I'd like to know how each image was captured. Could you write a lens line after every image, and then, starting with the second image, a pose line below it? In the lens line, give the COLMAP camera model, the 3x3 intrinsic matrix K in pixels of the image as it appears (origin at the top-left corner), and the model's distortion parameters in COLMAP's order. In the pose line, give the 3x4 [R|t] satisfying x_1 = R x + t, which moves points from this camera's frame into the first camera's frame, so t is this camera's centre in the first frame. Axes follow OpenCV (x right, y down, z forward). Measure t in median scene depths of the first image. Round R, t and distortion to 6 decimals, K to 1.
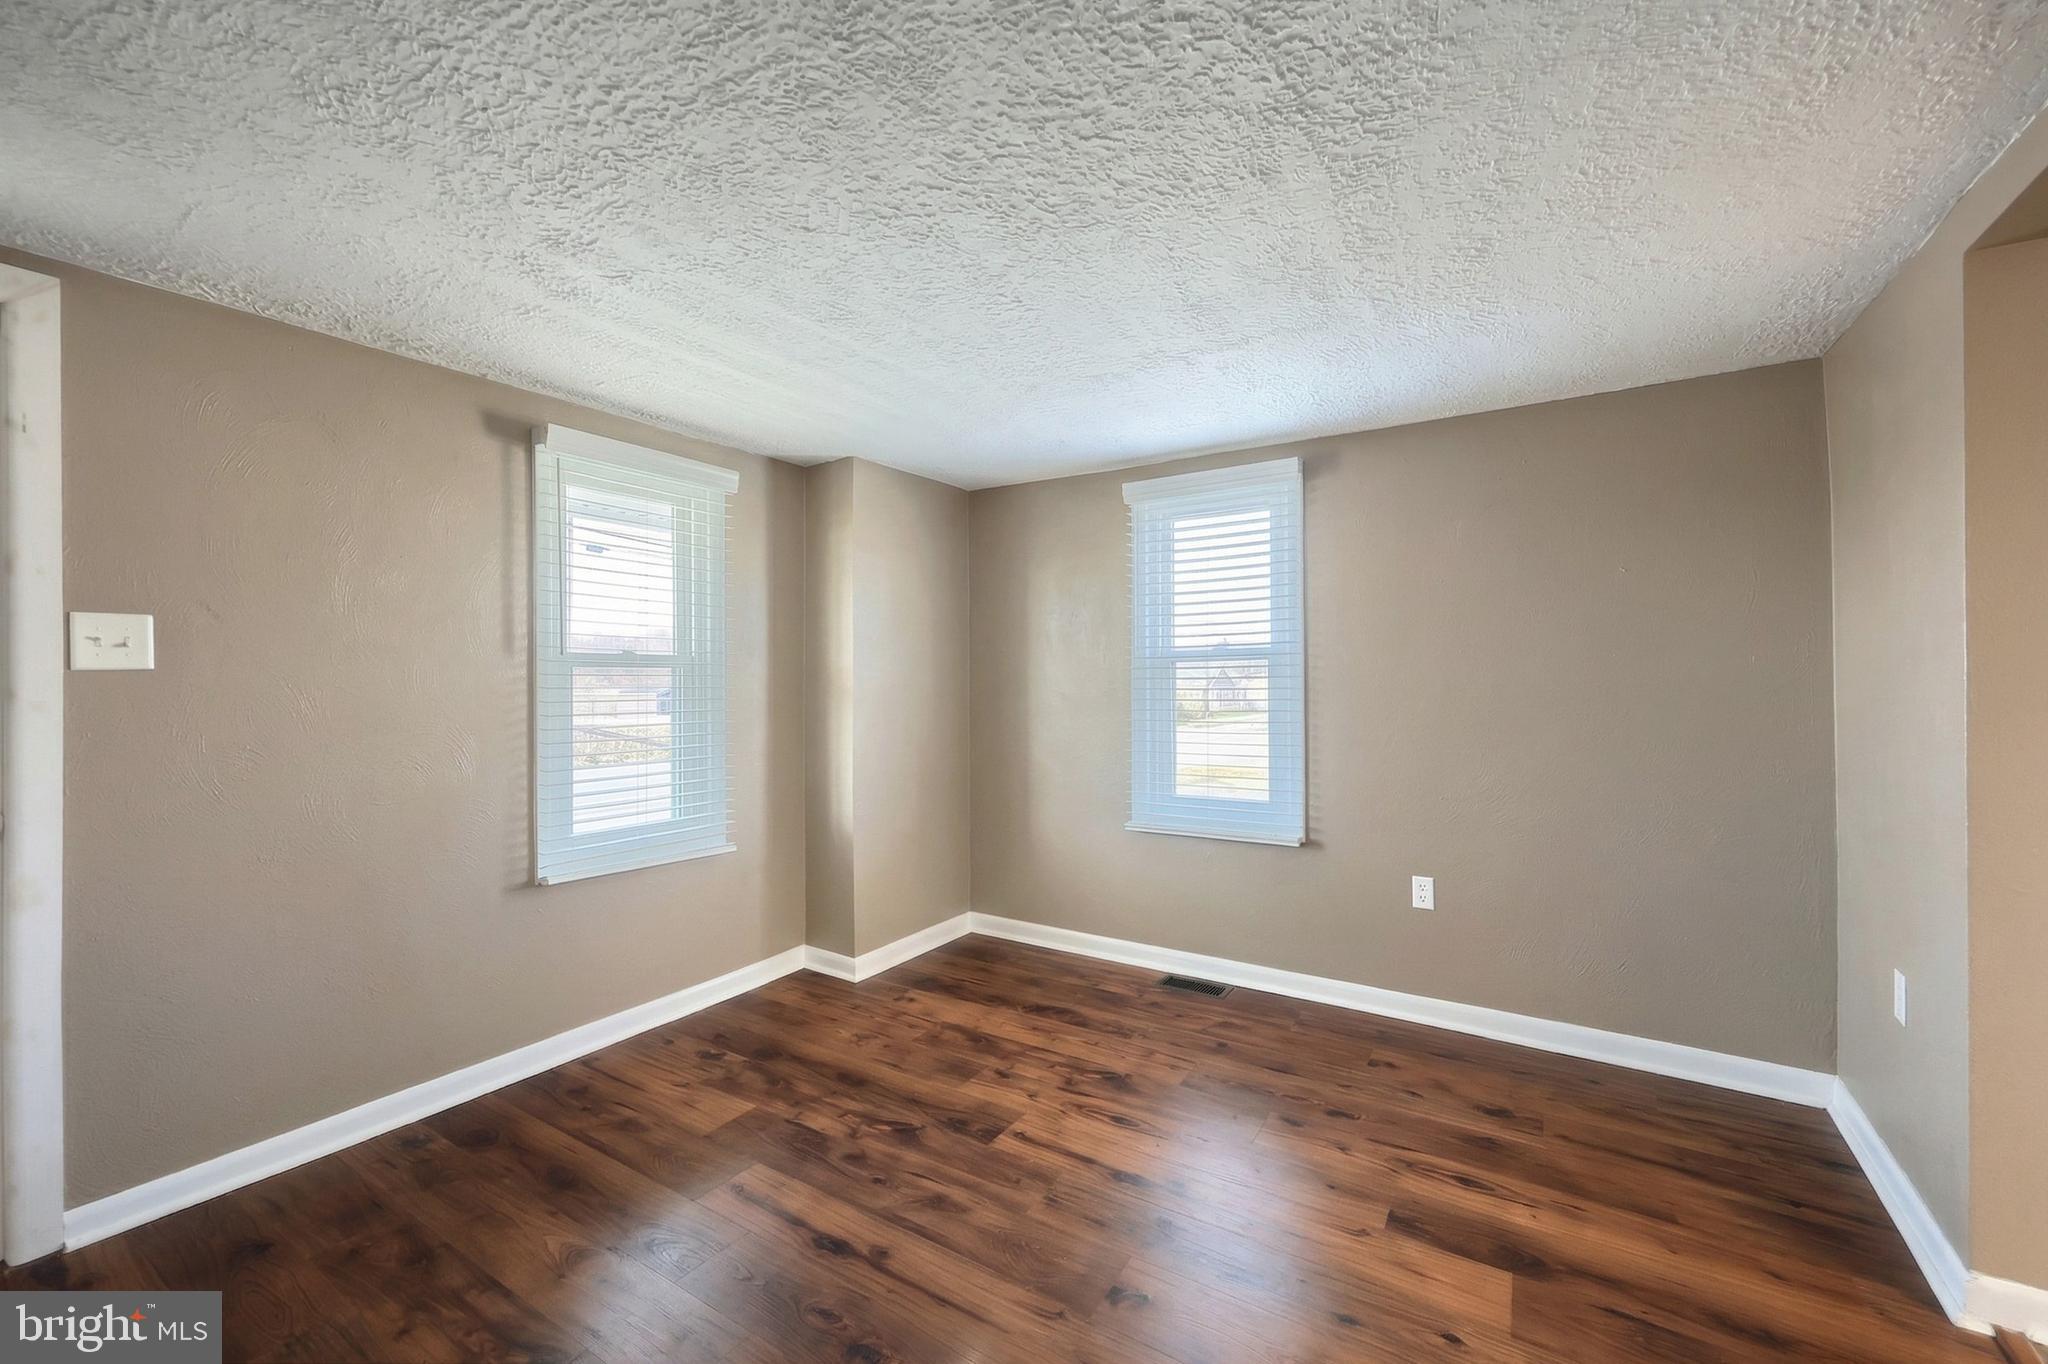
lens RADIAL K [[828.3, 0, 1021.2], [0, 828.3, 677.1], [0, 0, 1]] dist [0.011957, 0.000024]
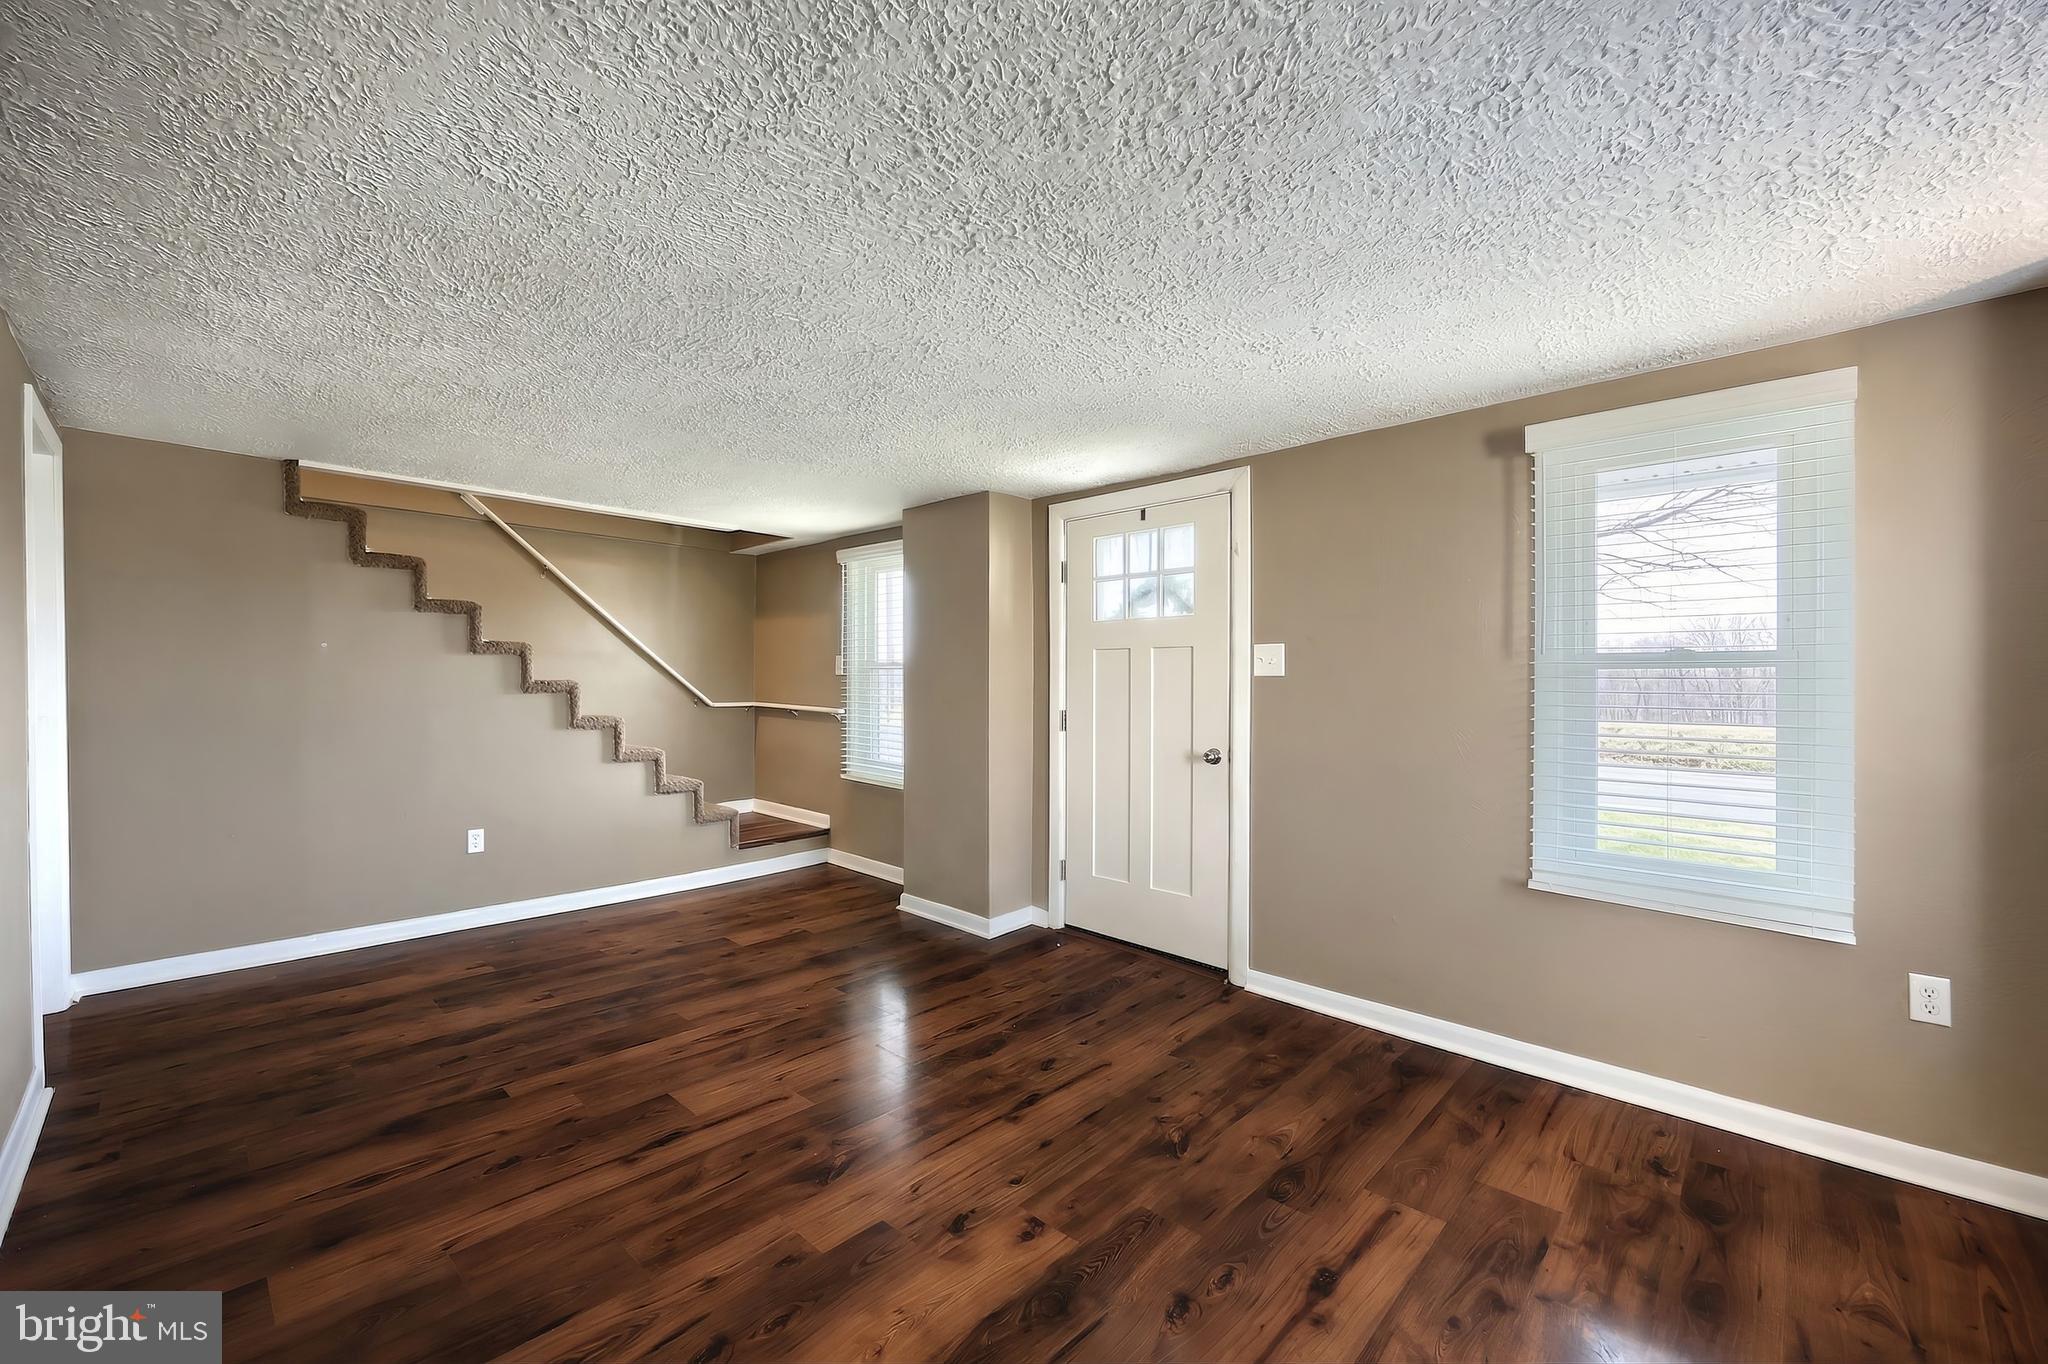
lens RADIAL K [[828.3, 0, 1012.4], [0, 828.3, 687.3], [0, 0, 1]] dist [0.011957, 0.000024]
pose [[-0.188853, 0.005448, -0.981990, 0.528456], [-0.001365, 0.999982, 0.005811, 0.003689], [0.982004, 0.002438, -0.188843, 0.579323]]
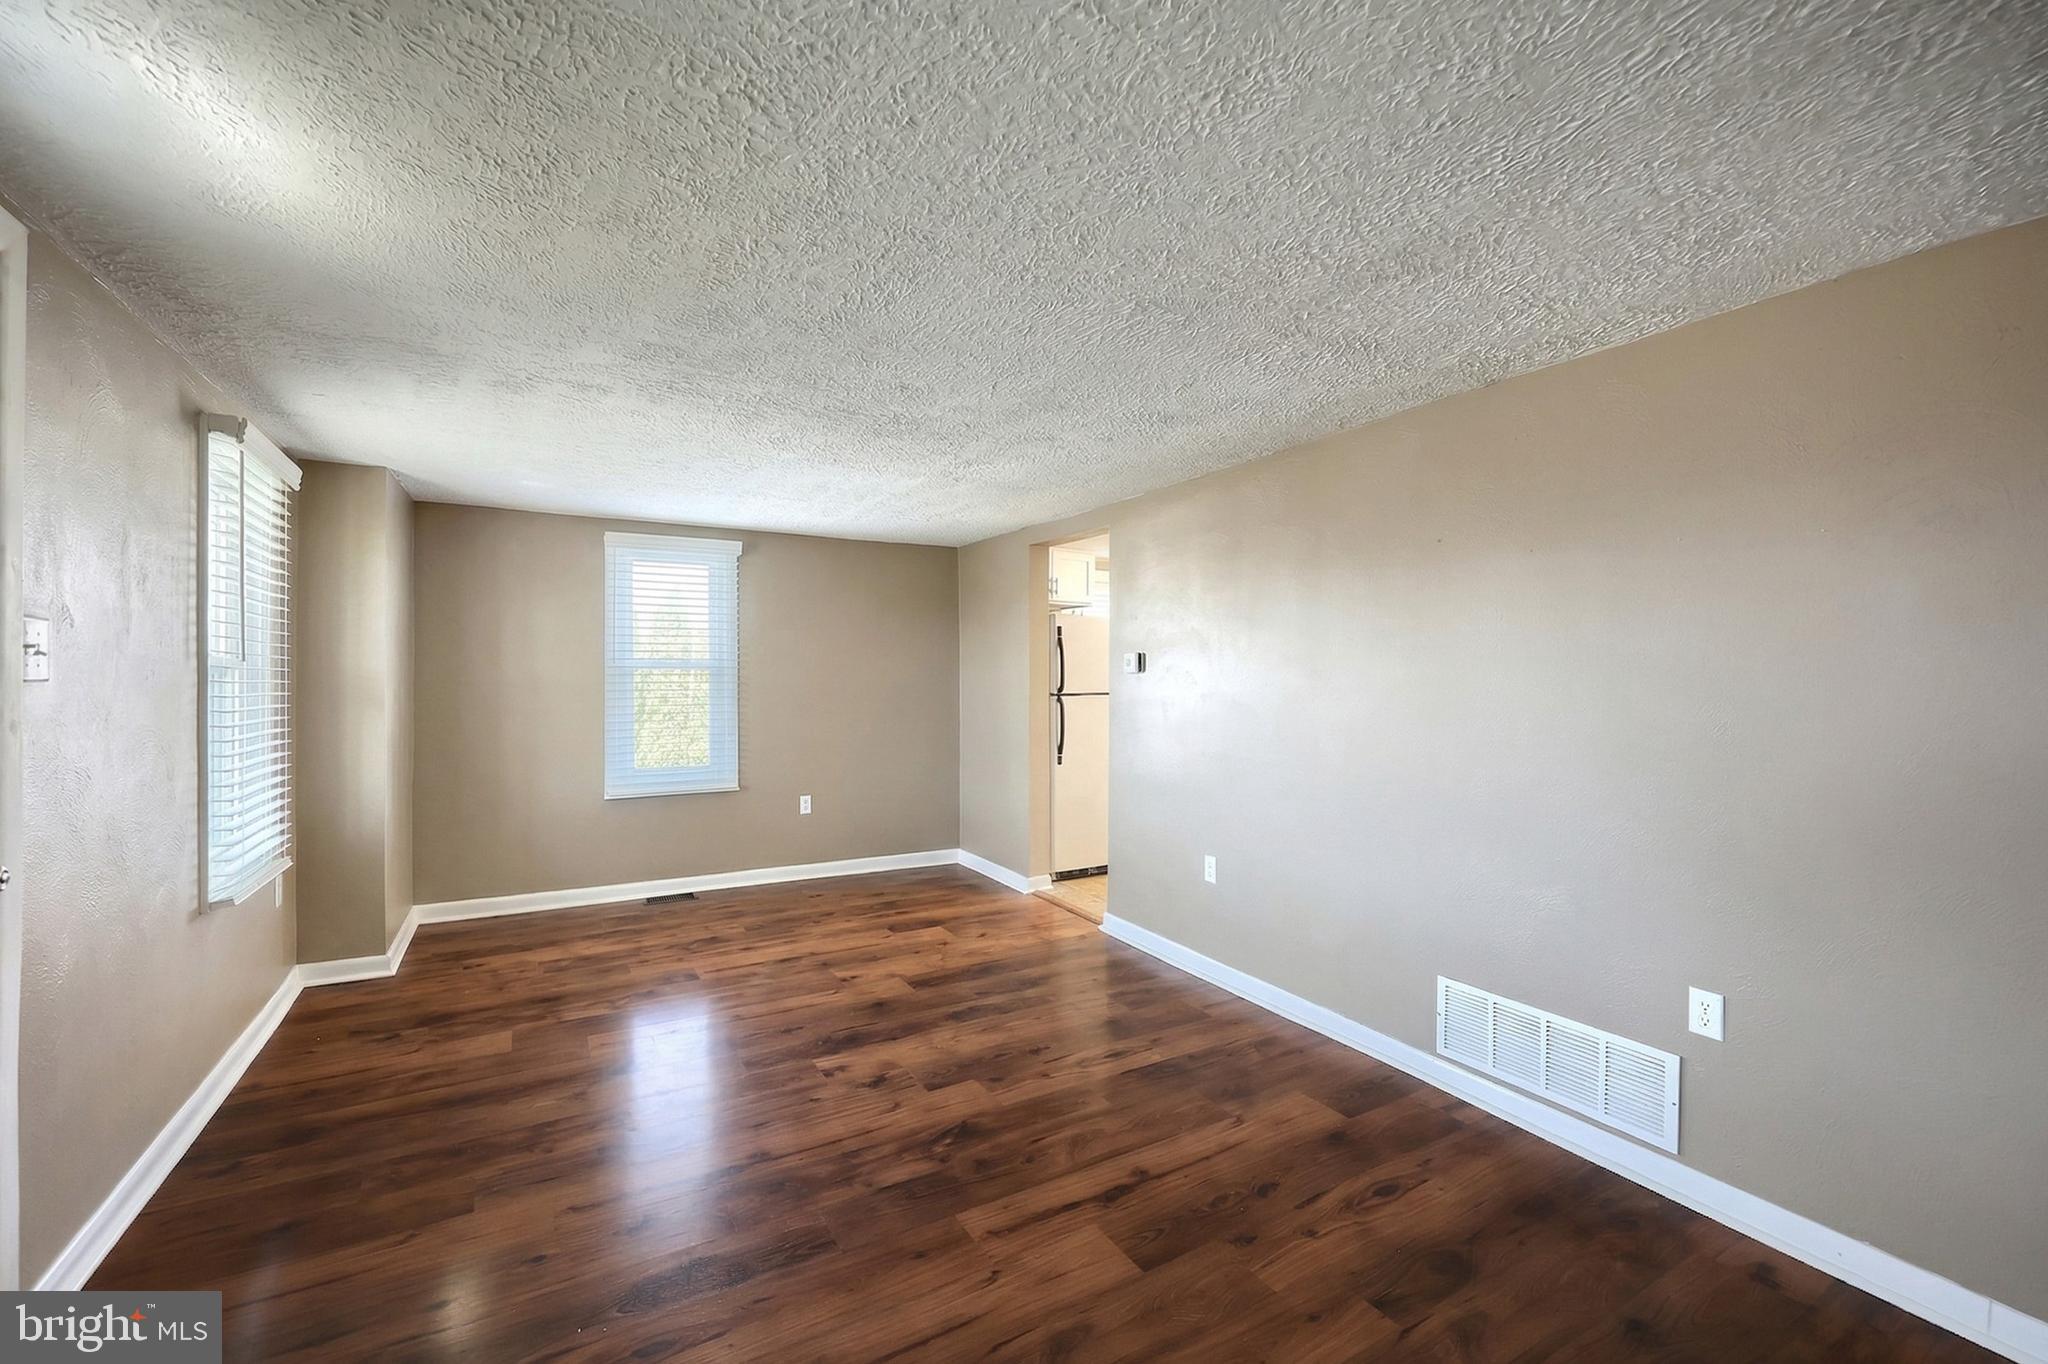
lens RADIAL K [[828.3, 0, 995.8], [0, 828.3, 684.7], [0, 0, 1]] dist [0.011957, 0.000024]
pose [[0.469658, -0.003368, 0.882842, -0.988540], [-0.009892, 0.999910, 0.009077, -0.015077], [-0.882793, -0.012996, 0.469582, -0.193207]]
